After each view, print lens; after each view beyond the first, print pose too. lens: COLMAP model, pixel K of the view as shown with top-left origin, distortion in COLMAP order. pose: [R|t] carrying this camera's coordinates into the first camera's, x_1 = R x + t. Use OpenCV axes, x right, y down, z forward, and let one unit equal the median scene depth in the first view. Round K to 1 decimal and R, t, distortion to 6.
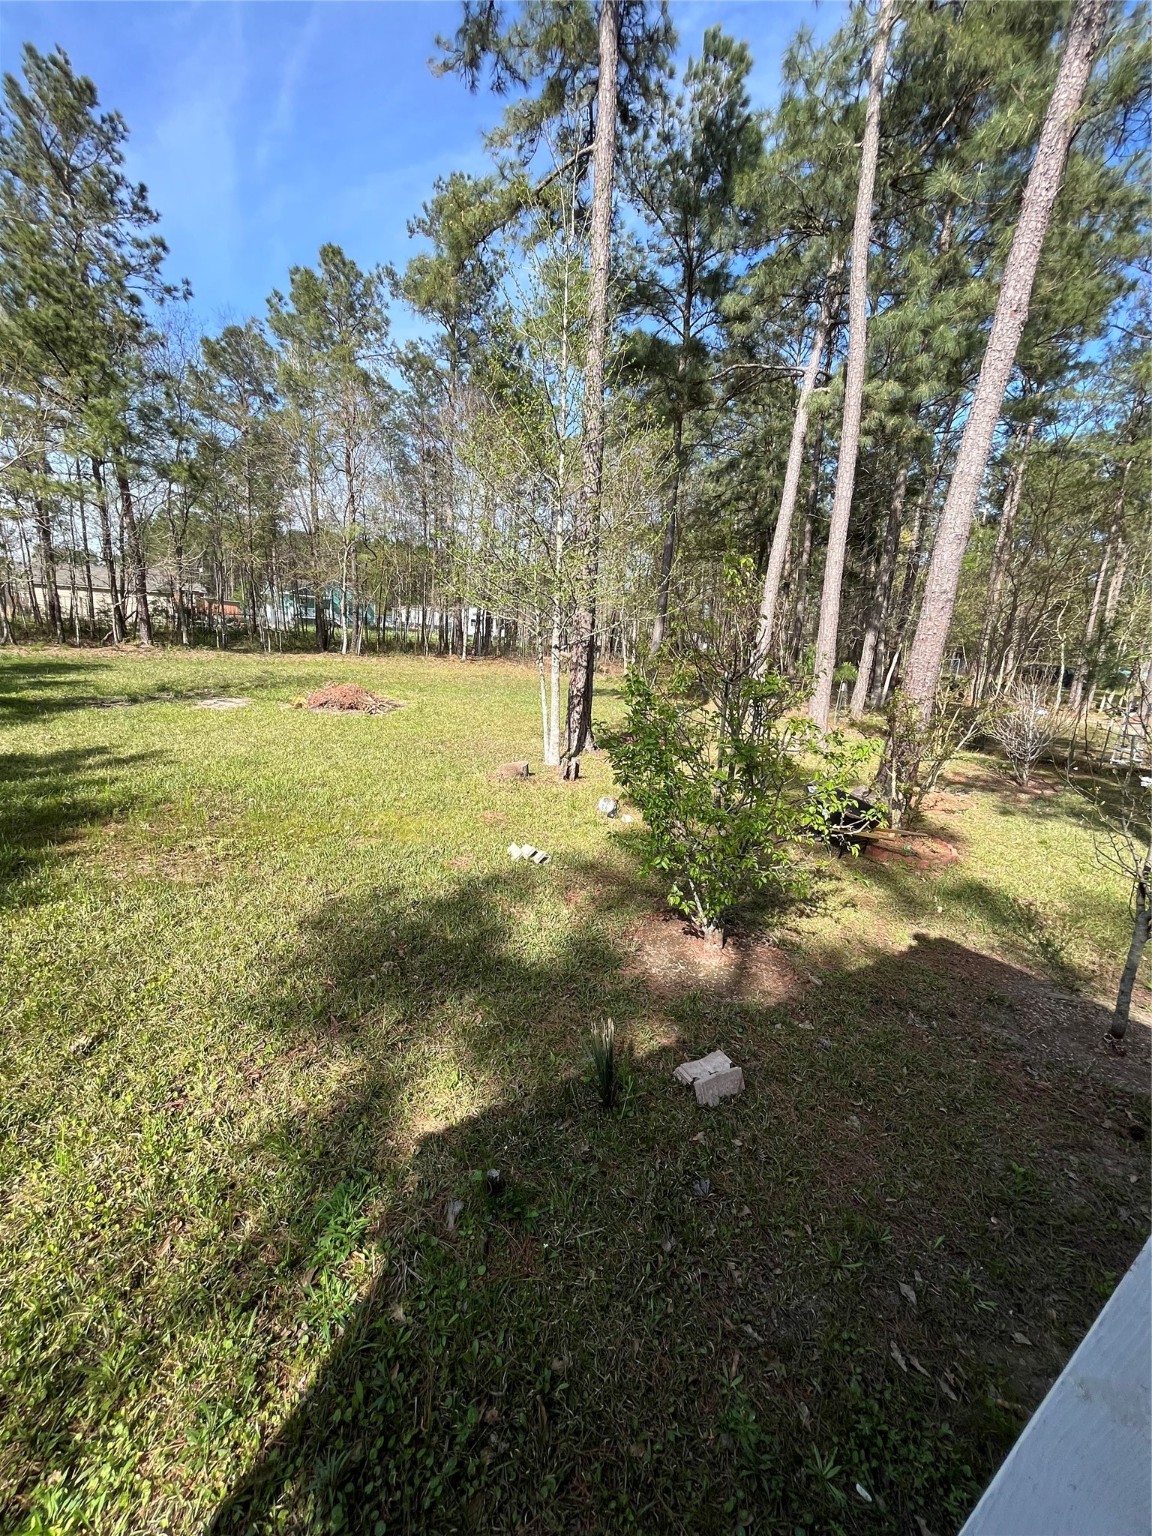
lens RADIAL K [[619.7, 0, 571.1], [0, 619.7, 761.7], [0, 0, 1]] dist [-0.004947, 0.000819]
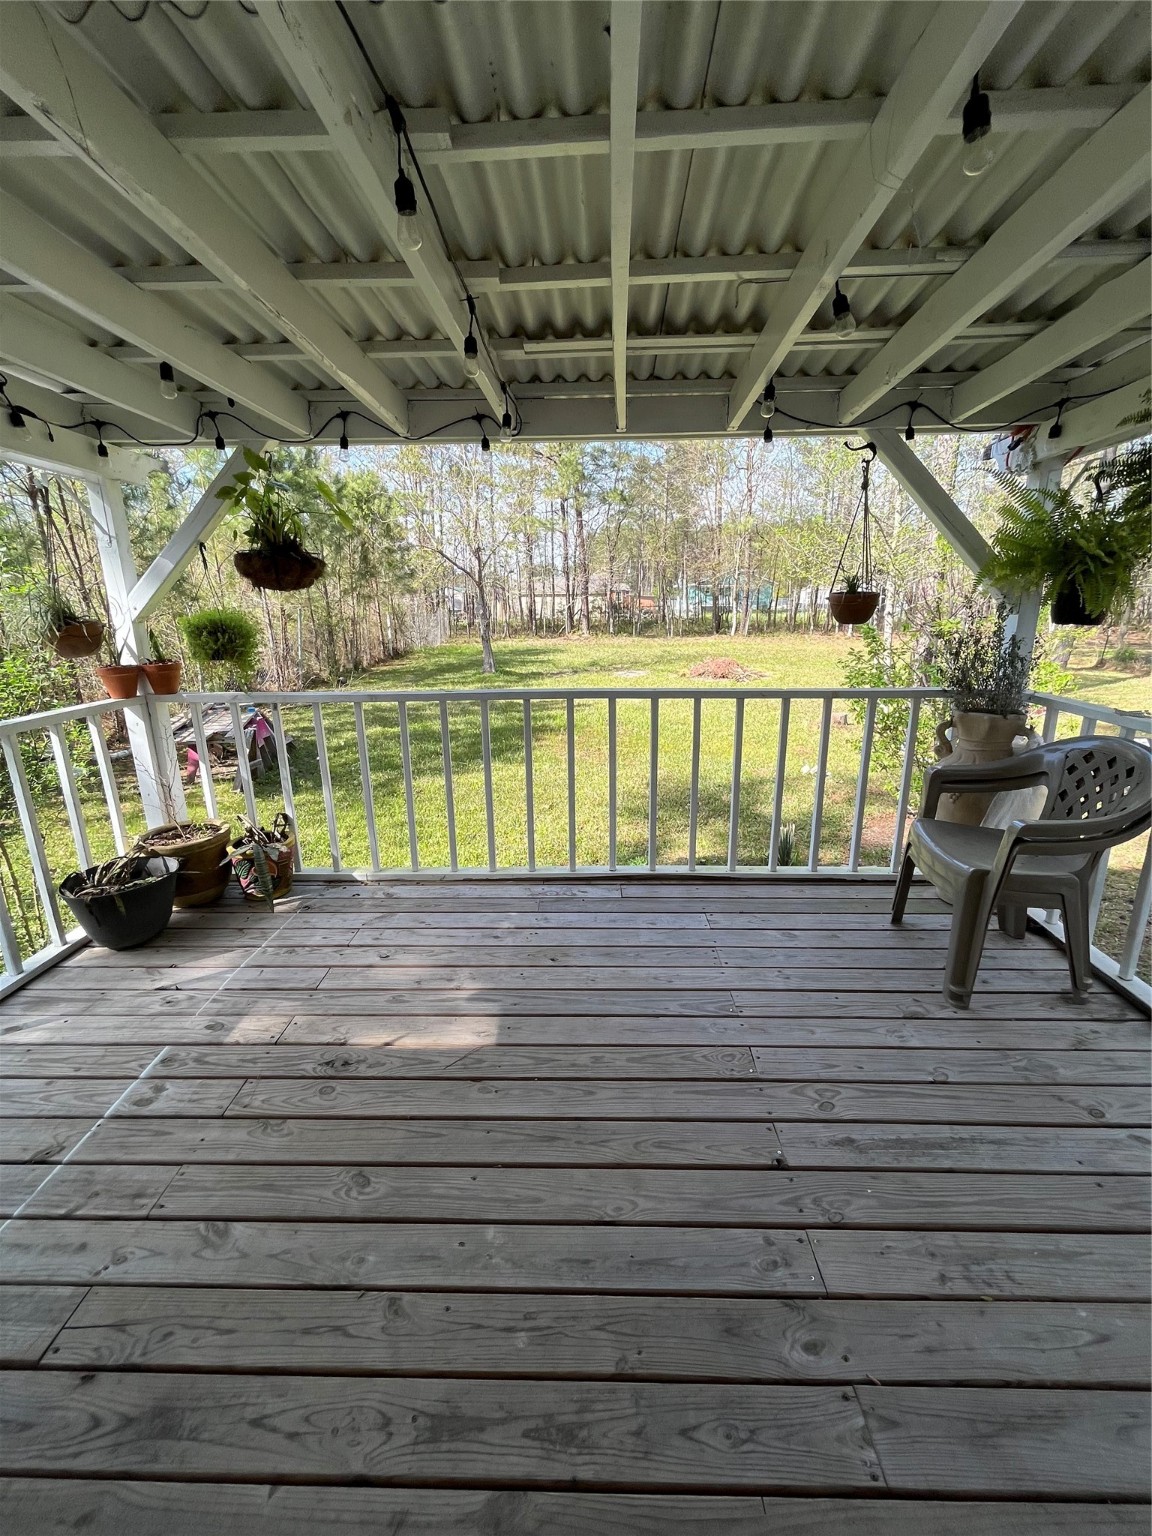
lens RADIAL K [[619.7, 0, 571.9], [0, 619.7, 764.5], [0, 0, 1]] dist [-0.004947, 0.000819]
pose [[0.814690, 0.076693, -0.574803, 0.059821], [-0.060412, 0.997047, 0.047407, 0.023215], [0.576742, -0.003896, 0.816917, -0.083056]]
